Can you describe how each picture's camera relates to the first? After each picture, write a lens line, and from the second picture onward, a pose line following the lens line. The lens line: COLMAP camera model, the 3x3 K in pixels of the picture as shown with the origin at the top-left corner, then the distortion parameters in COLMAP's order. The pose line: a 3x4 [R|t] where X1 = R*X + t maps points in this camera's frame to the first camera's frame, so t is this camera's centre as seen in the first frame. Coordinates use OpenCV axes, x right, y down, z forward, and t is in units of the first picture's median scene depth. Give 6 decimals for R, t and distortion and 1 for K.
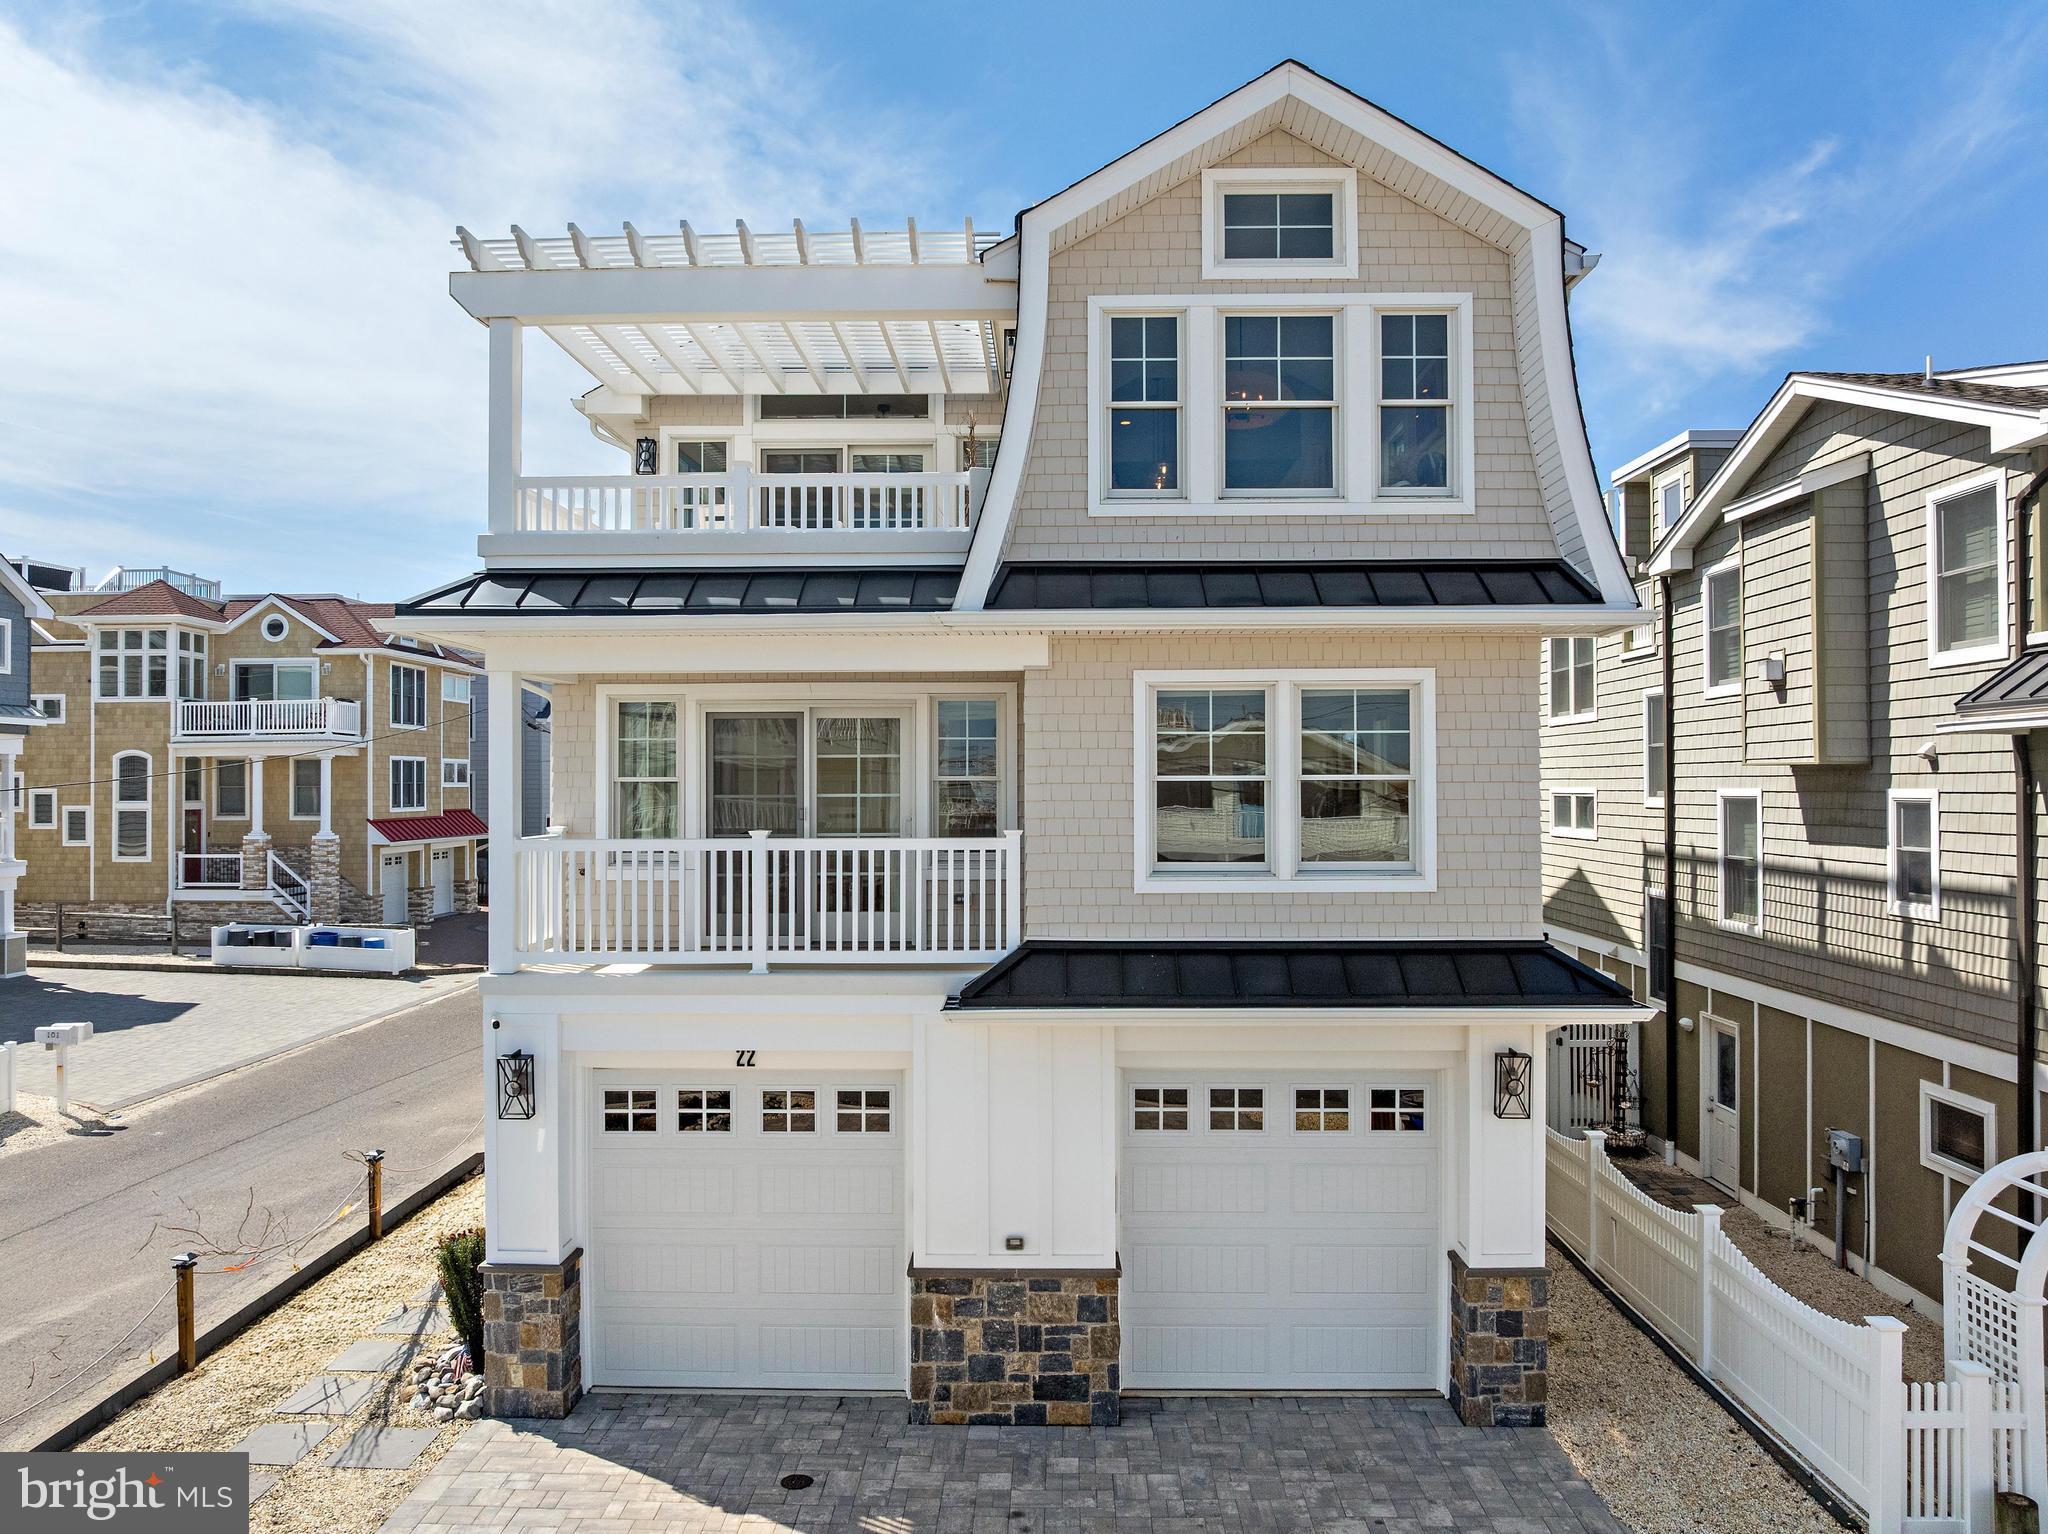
lens RADIAL K [[1442.5, 0, 1024.0], [0, 1442.5, 767.0], [0, 0, 1]] dist [-0.038987, 0.003256]
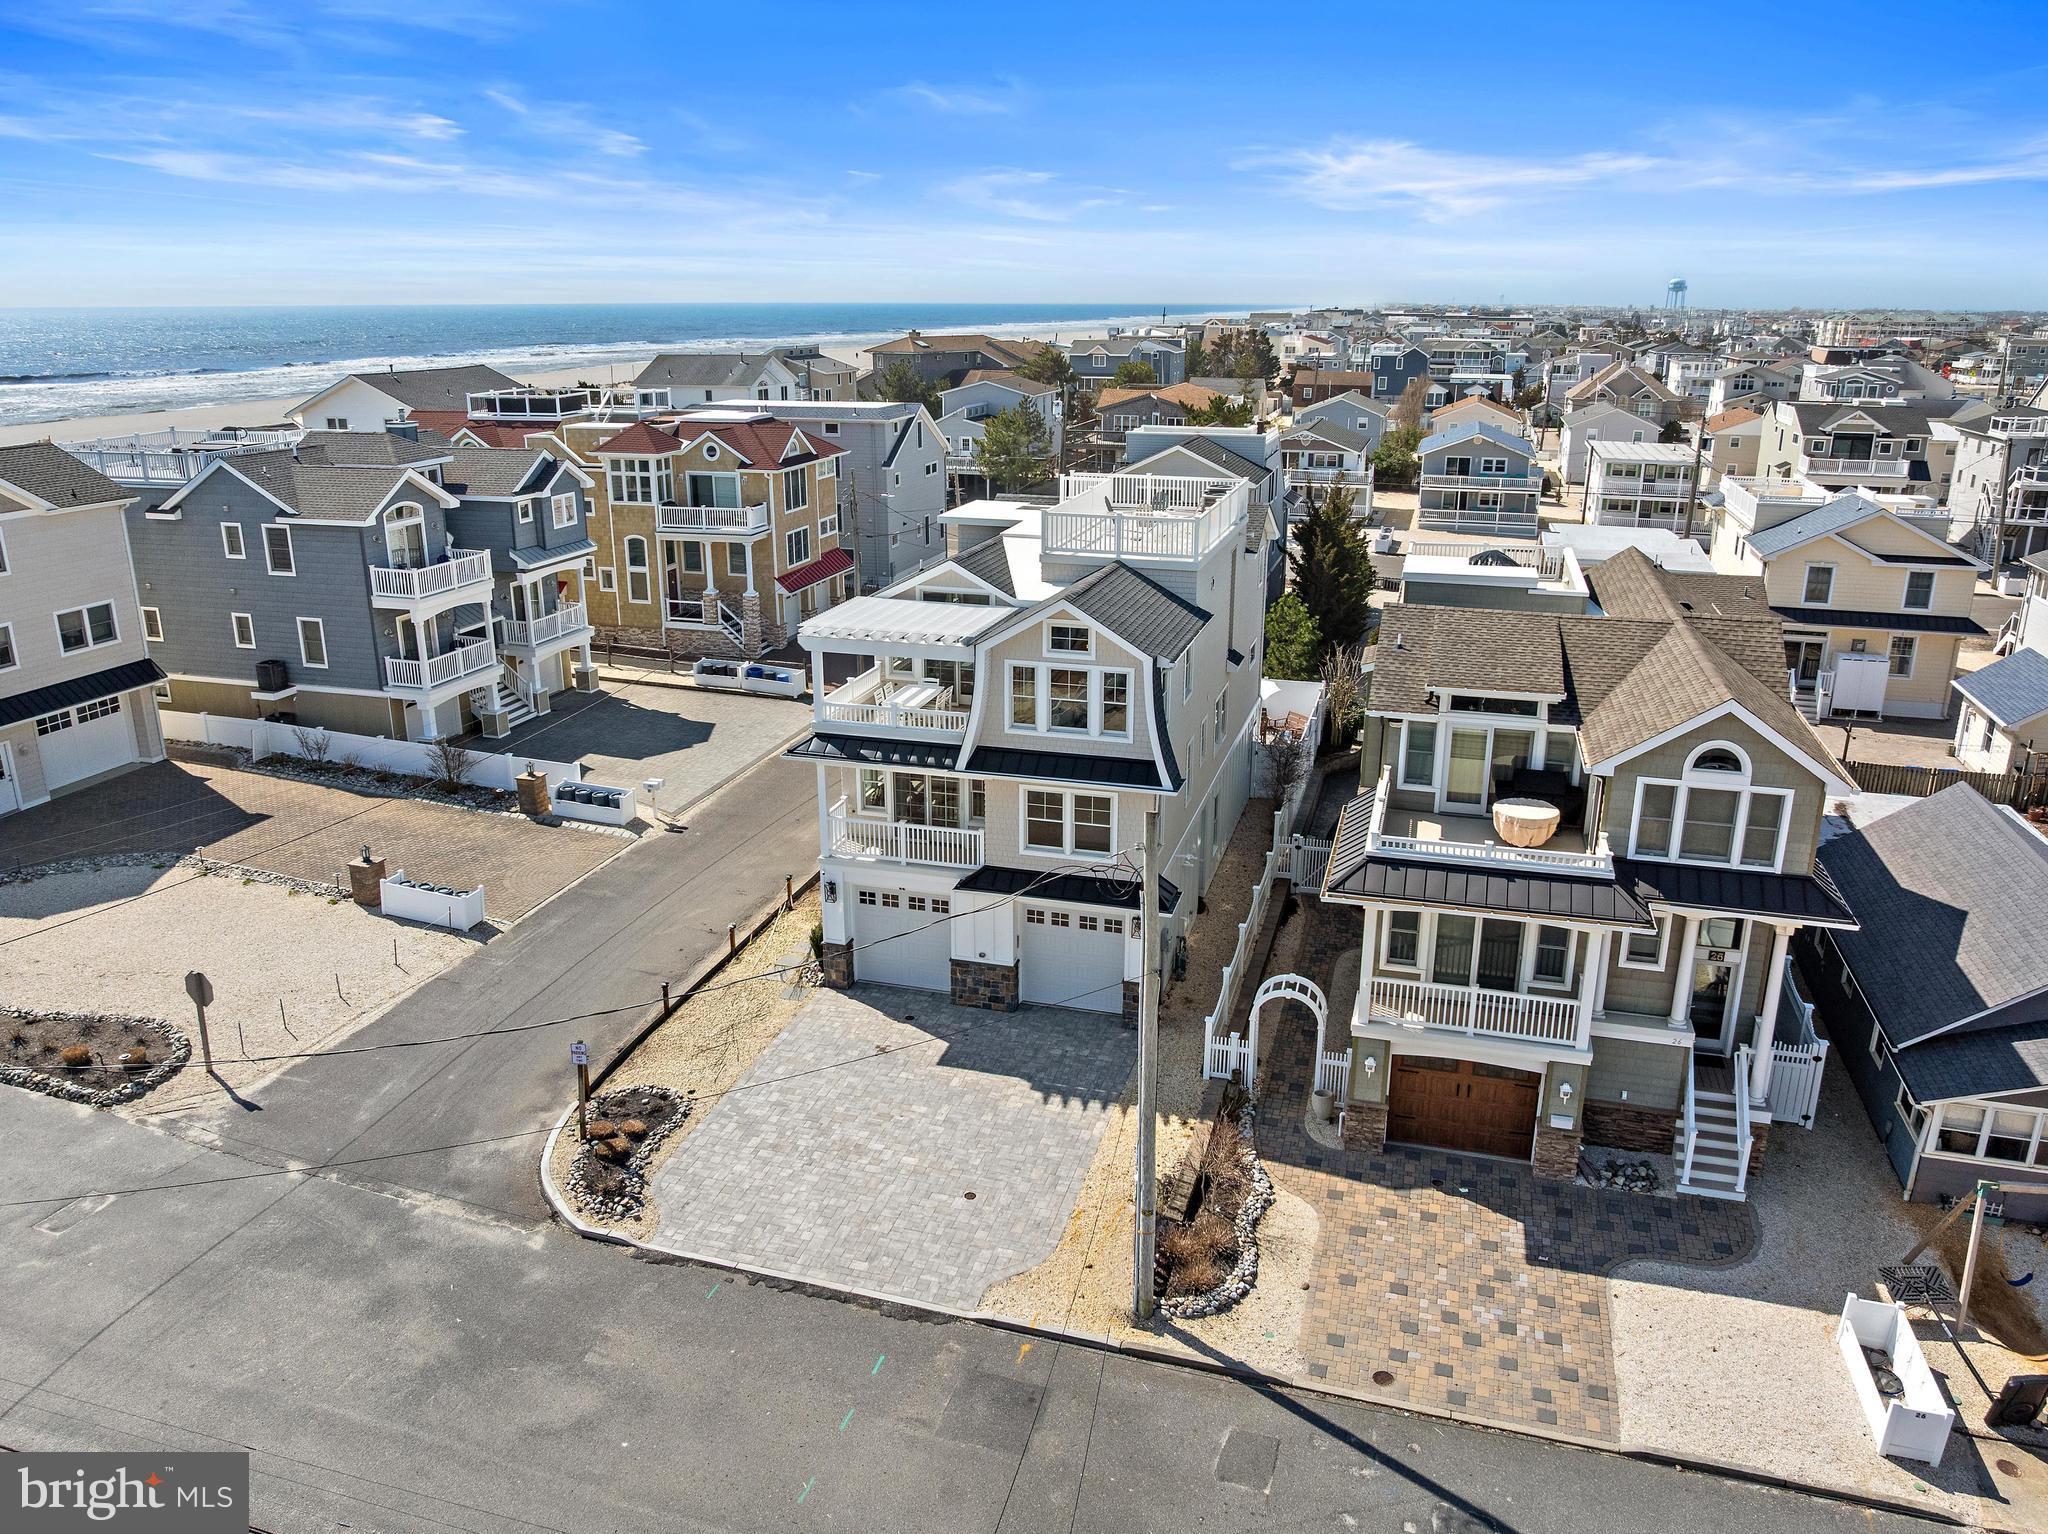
lens RADIAL K [[1453.6, 0, 1030.1], [0, 1453.6, 747.2], [0, 0, 1]] dist [-0.038914, 0.005373]
pose [[0.967192, 0.078396, -0.241647, 0.792810], [-0.000747, 0.952069, 0.305884, -1.026078], [0.254045, -0.295668, 0.920892, -1.682048]]
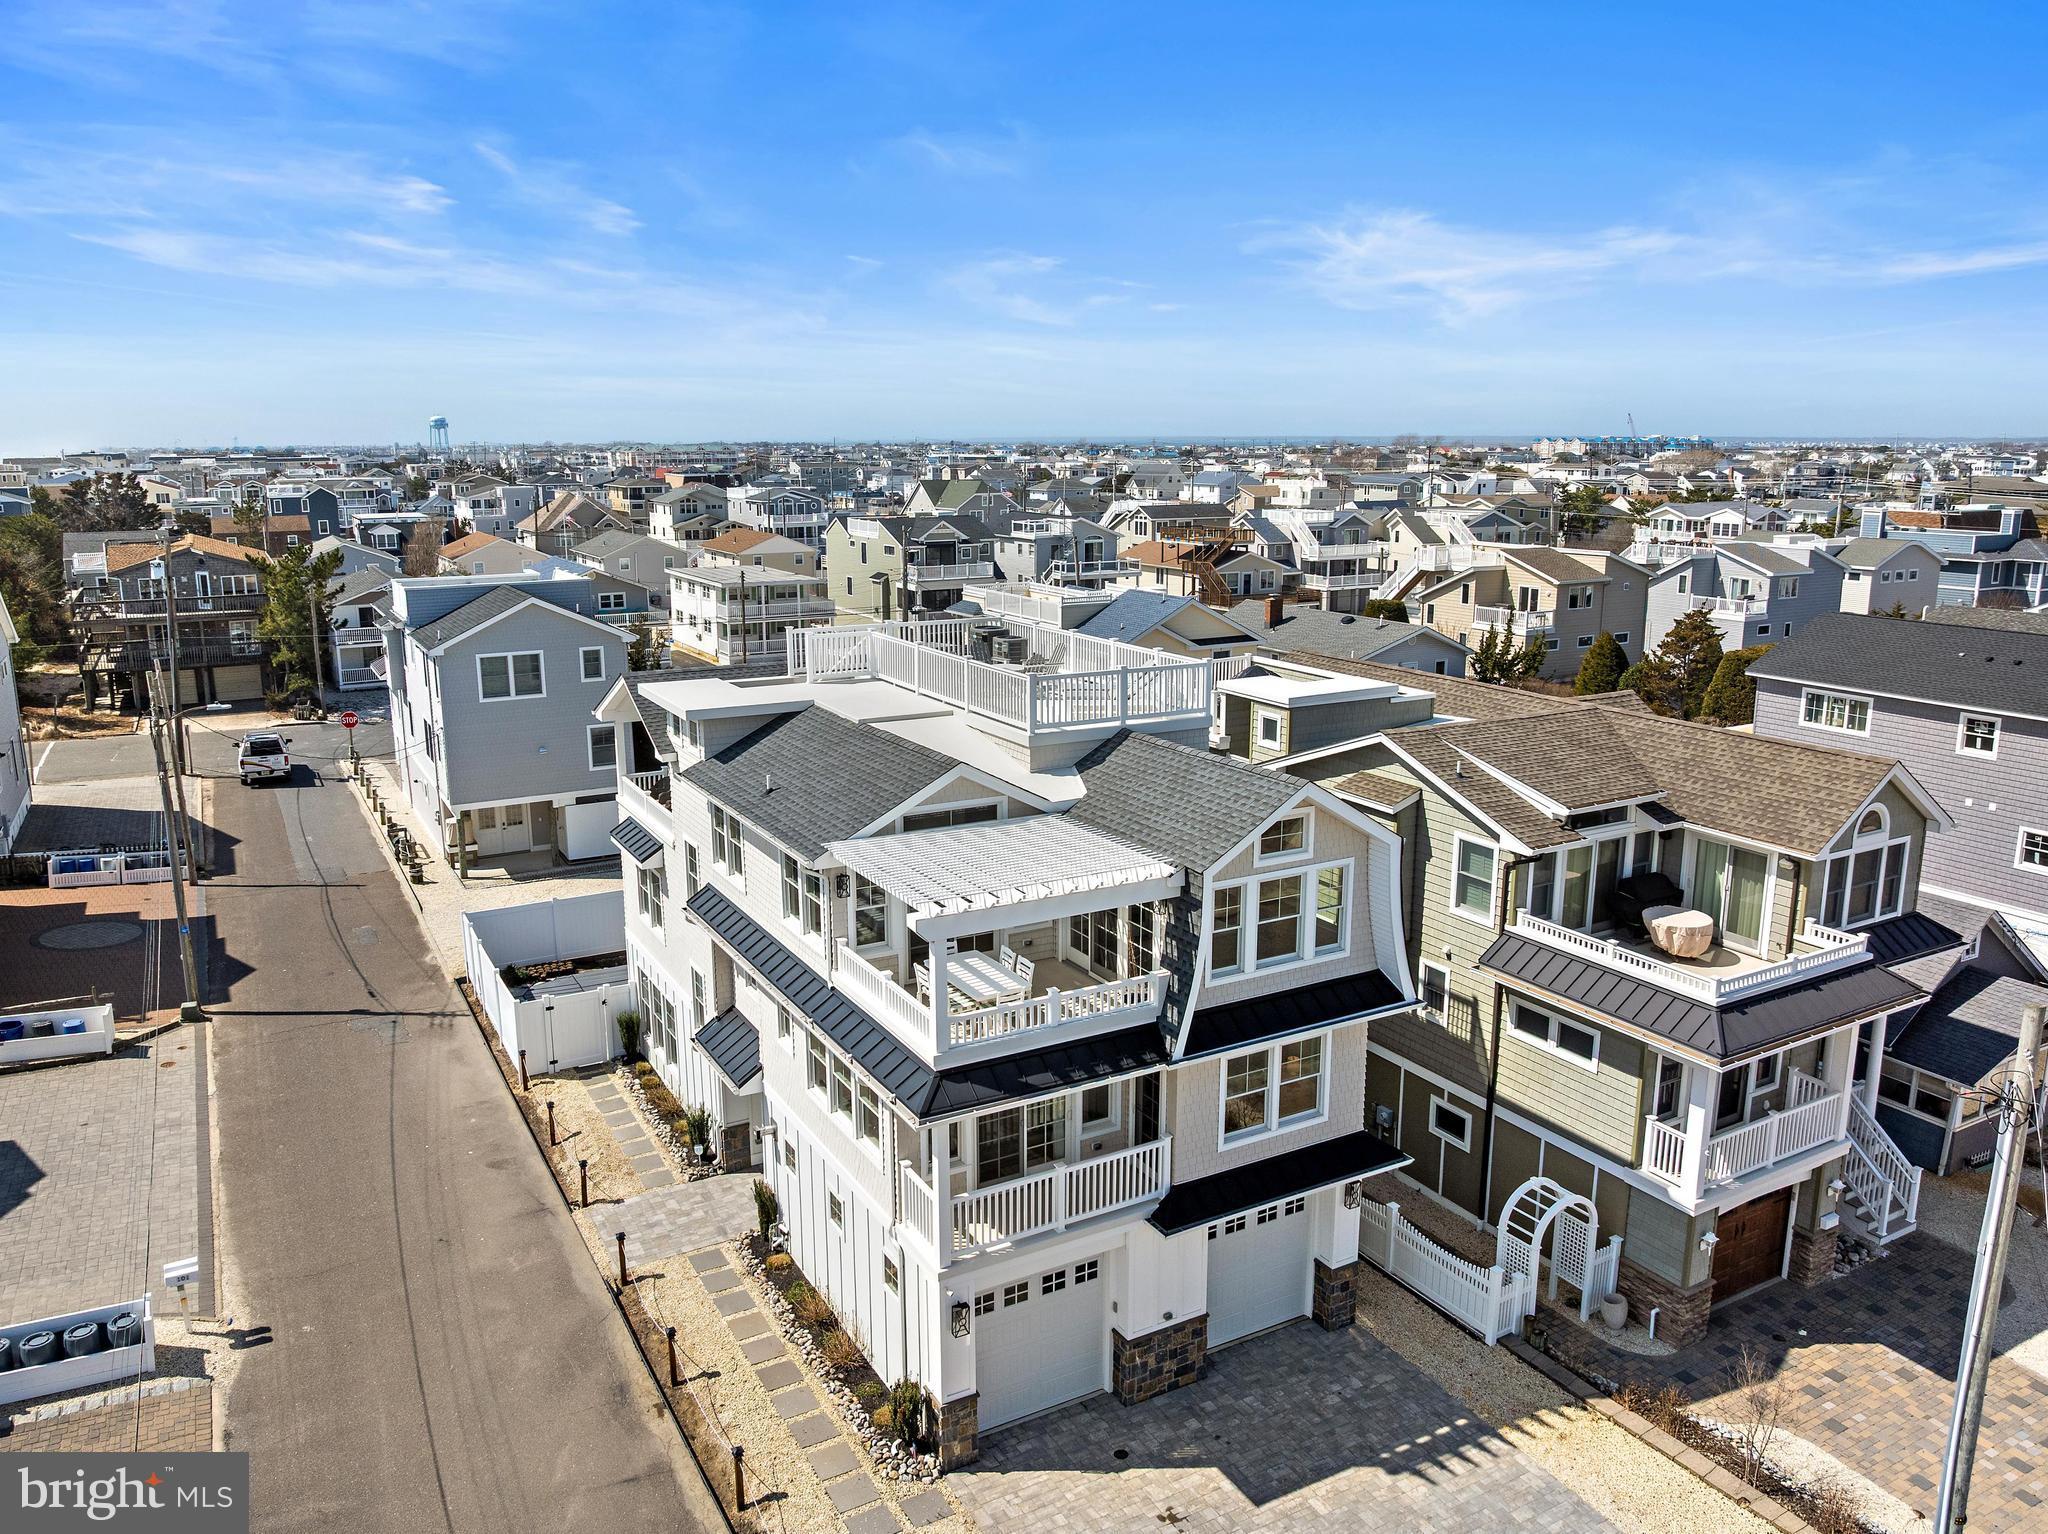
lens RADIAL K [[1487.1, 0, 1027.4], [0, 1487.1, 751.8], [0, 0, 1]] dist [-0.036798, -0.007797]
pose [[0.861795, -0.104535, 0.496370, -1.151869], [-0.005085, 0.976706, 0.214521, -0.927712], [-0.507232, -0.187397, 0.841188, -0.566946]]
